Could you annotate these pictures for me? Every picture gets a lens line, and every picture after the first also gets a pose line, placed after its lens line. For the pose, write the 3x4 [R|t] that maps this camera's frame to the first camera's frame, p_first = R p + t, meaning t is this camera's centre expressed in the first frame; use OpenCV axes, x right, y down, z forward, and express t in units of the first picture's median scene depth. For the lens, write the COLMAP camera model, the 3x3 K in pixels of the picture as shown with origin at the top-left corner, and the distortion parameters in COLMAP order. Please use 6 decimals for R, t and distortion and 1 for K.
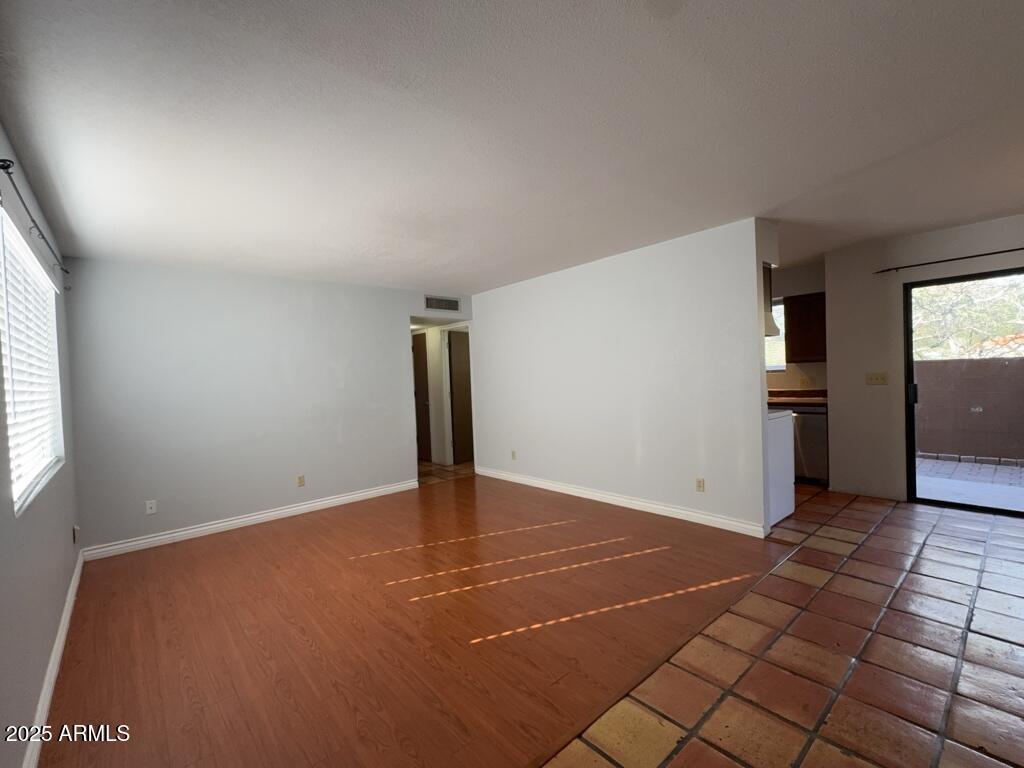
lens RADIAL K [[448.7, 0, 518.6], [0, 448.7, 384.4], [0, 0, 1]] dist [0.002637, -0.000075]
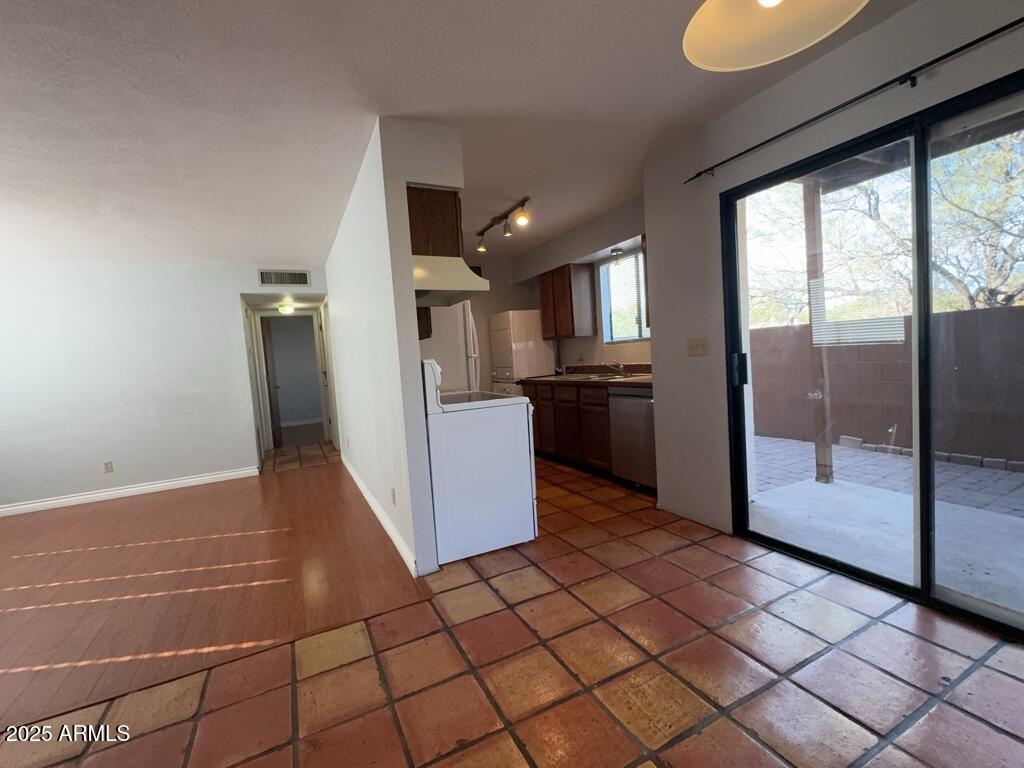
lens RADIAL K [[448.7, 0, 510.4], [0, 448.7, 382.8], [0, 0, 1]] dist [0.002637, -0.000075]
pose [[0.967706, -0.011778, -0.251806, 0.717658], [0.025625, 0.998330, 0.051782, -0.000851], [0.250776, -0.056562, 0.966391, 0.302679]]
